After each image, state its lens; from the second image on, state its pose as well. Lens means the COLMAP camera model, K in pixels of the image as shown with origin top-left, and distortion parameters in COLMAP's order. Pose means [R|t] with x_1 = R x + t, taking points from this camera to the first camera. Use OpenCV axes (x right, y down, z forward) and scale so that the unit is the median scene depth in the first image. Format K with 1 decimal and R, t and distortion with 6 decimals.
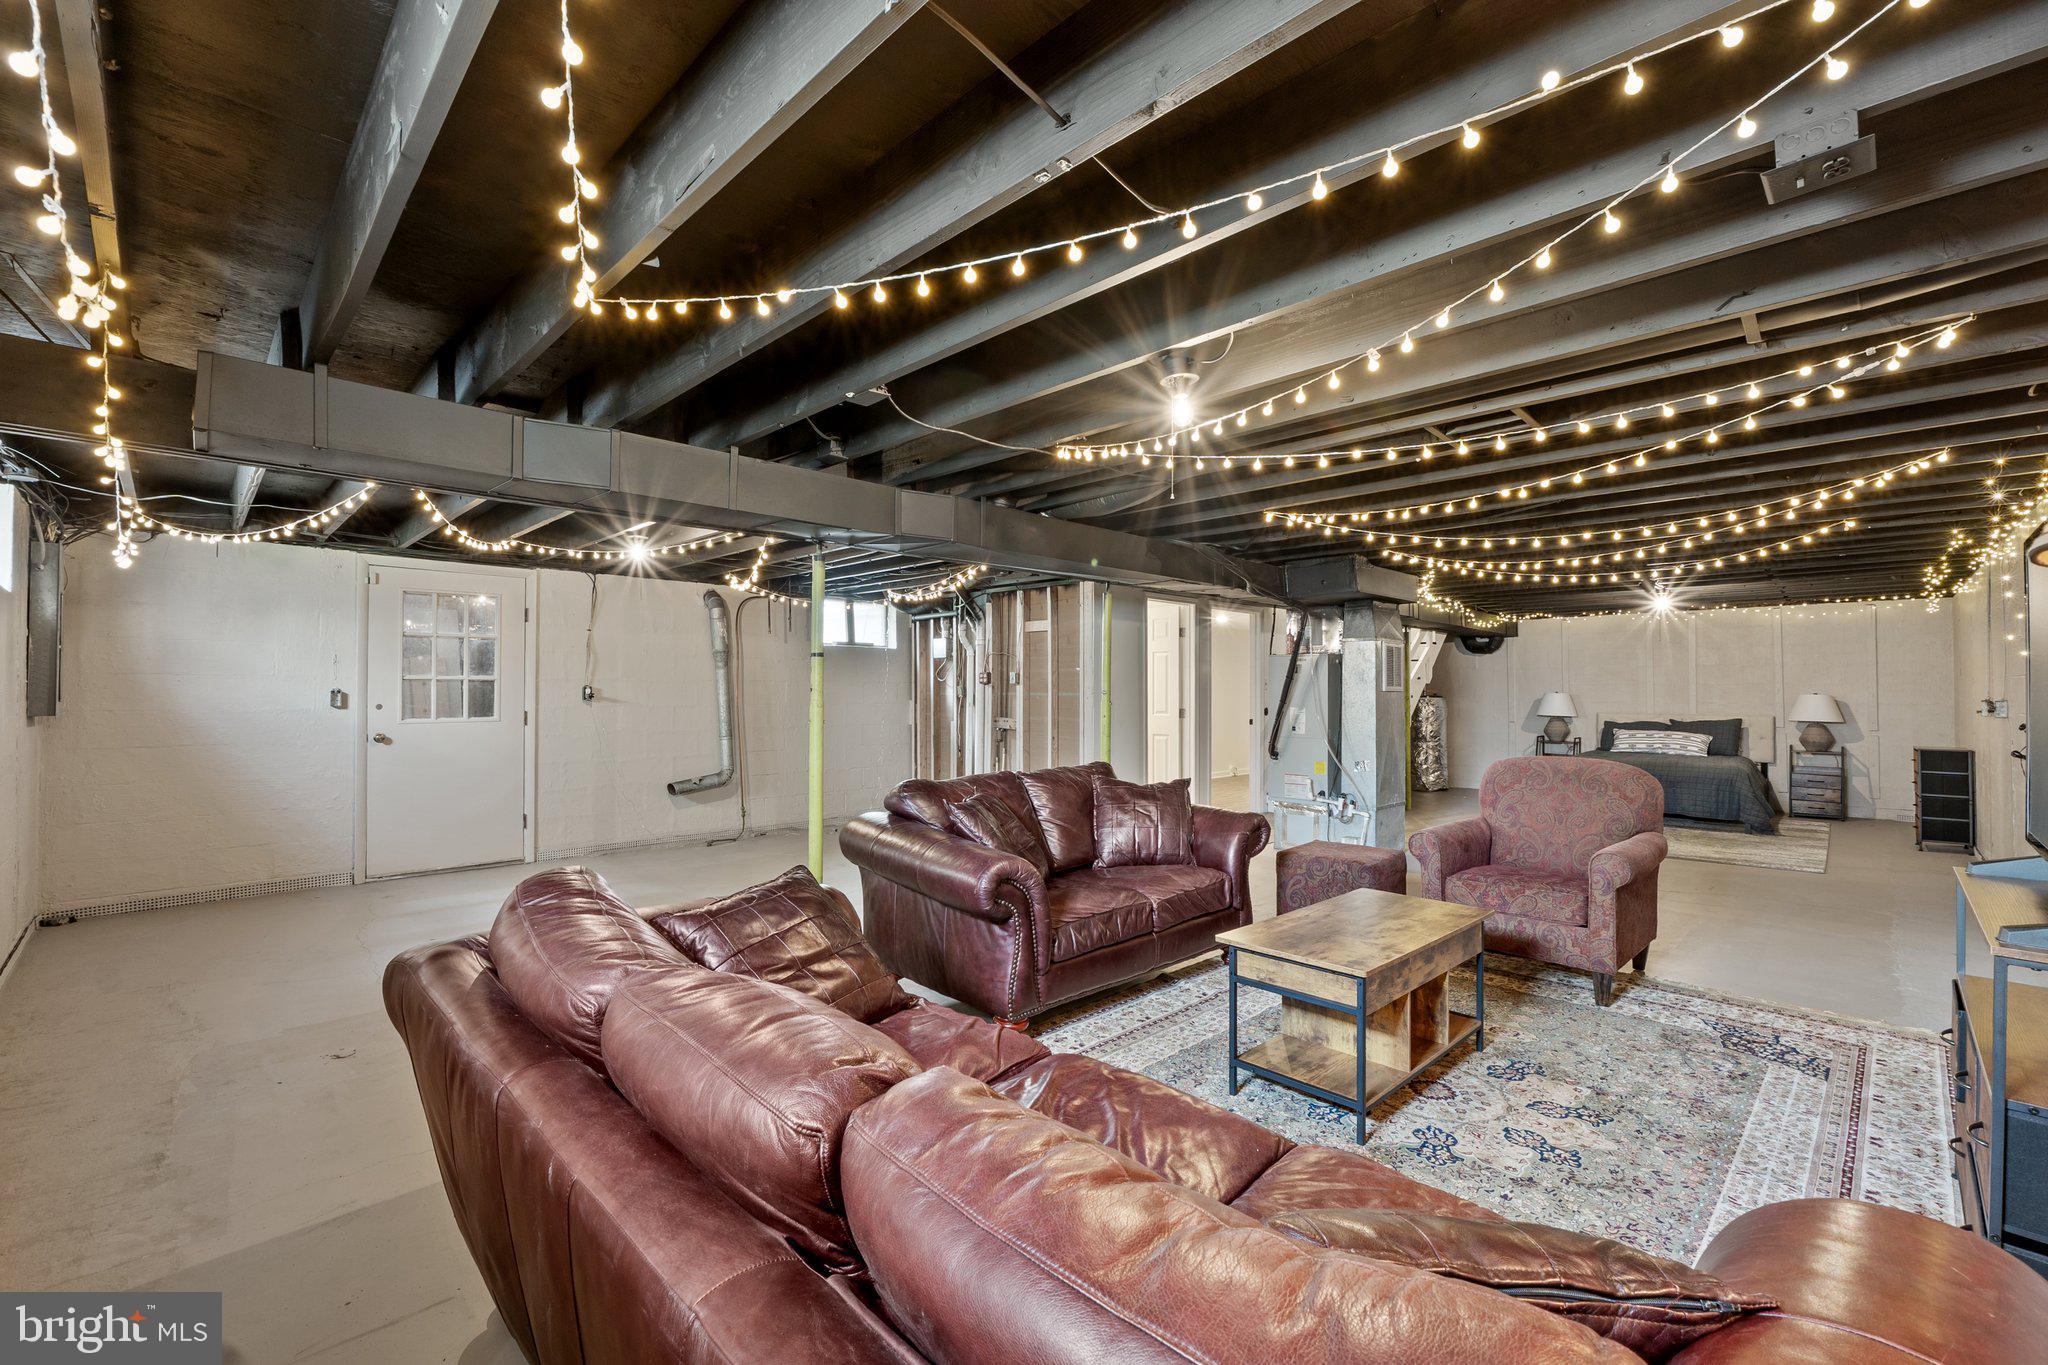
lens RADIAL K [[861.7, 0, 1055.4], [0, 861.7, 675.5], [0, 0, 1]] dist [-0.010683, 0.000035]
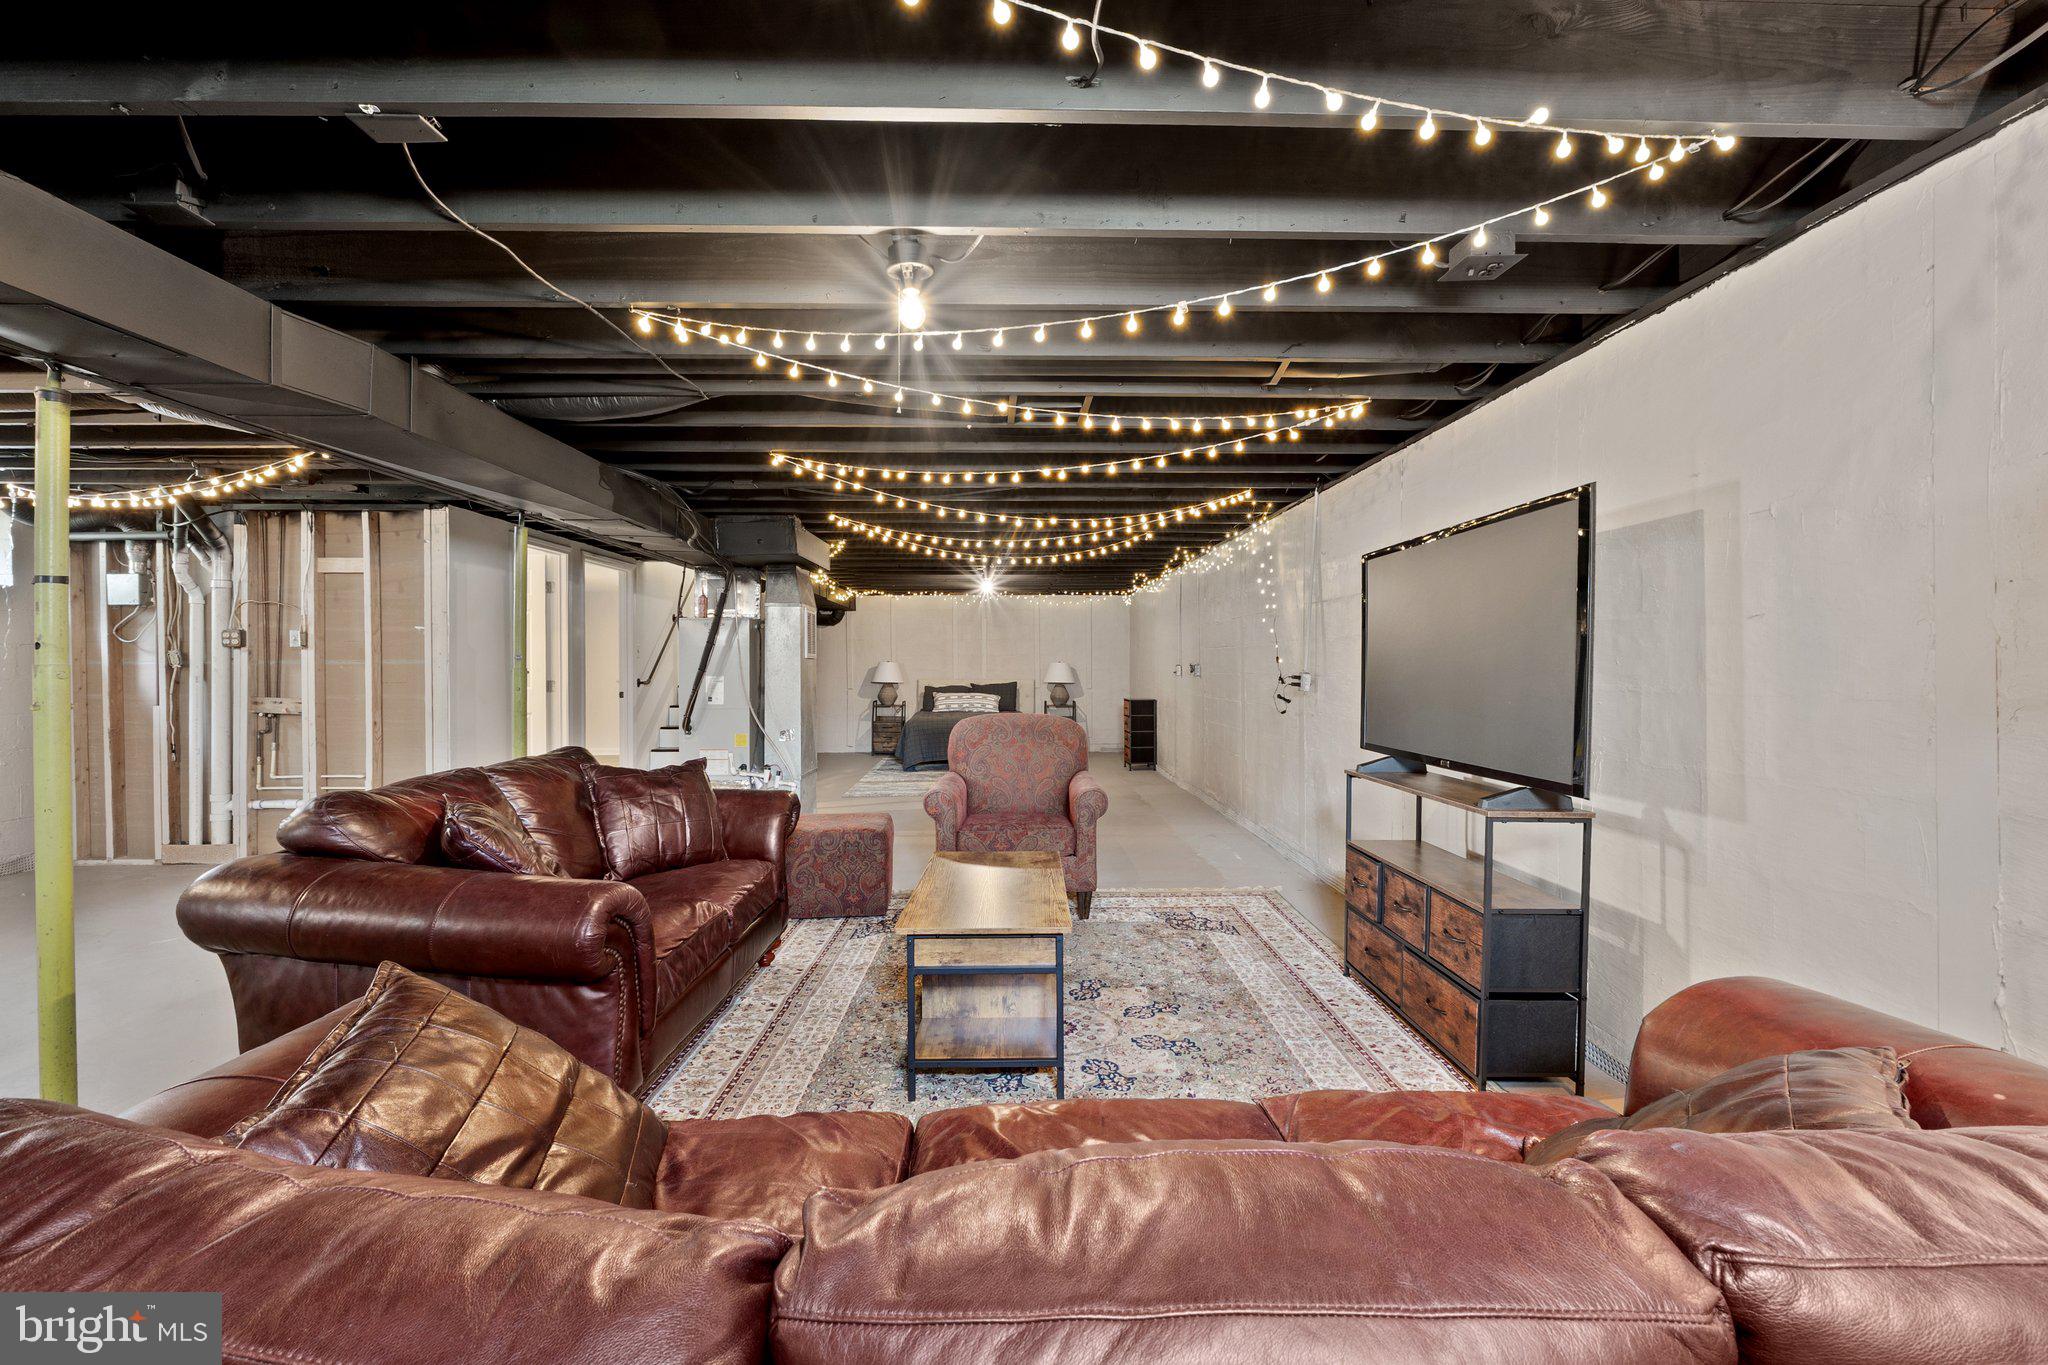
lens RADIAL K [[857.6, 0, 1027.7], [0, 857.6, 671.7], [0, 0, 1]] dist [-0.009859, -0.000341]
pose [[0.695742, -0.008932, 0.718236, -0.224152], [-0.009738, 0.999714, 0.021865, 0.014668], [-0.718225, -0.022206, 0.695456, 0.199766]]
